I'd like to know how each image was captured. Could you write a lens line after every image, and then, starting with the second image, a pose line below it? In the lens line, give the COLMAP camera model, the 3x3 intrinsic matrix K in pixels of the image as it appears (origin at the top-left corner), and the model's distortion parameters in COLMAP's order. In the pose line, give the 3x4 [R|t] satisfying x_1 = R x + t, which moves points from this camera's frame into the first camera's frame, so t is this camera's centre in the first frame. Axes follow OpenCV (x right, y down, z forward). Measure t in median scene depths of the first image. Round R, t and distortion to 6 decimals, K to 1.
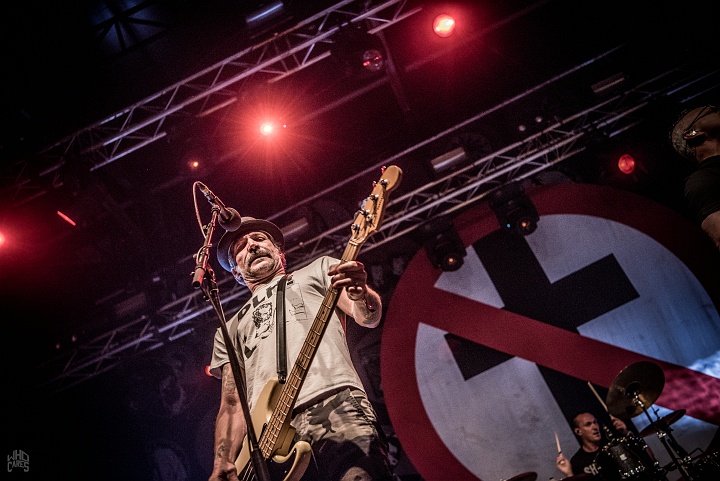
lens RADIAL K [[830.5, 0, 343.7], [0, 830.5, 235.5], [0, 0, 1]] dist [0.027670, 0.000000]
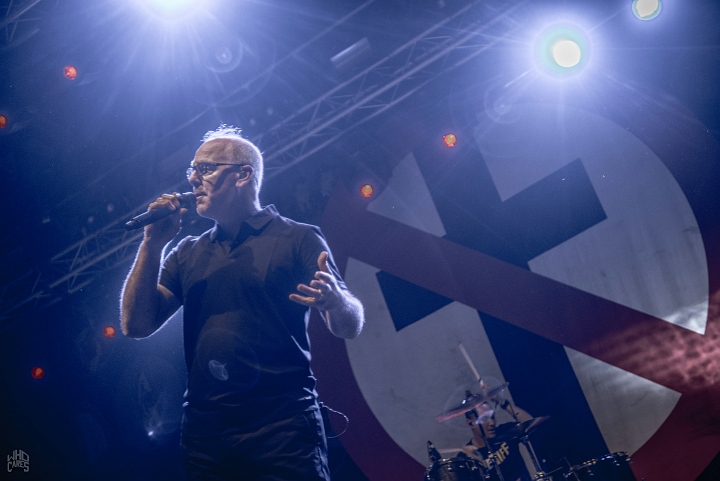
lens RADIAL K [[1166.4, 0, 344.8], [0, 1166.4, 236.4], [0, 0, 1]] dist [0.249931, 0.000000]
pose [[0.970638, -0.063723, -0.231952, 0.355716], [0.115782, 0.968989, 0.218298, -0.164798], [0.210849, -0.238744, 0.947916, -0.066582]]
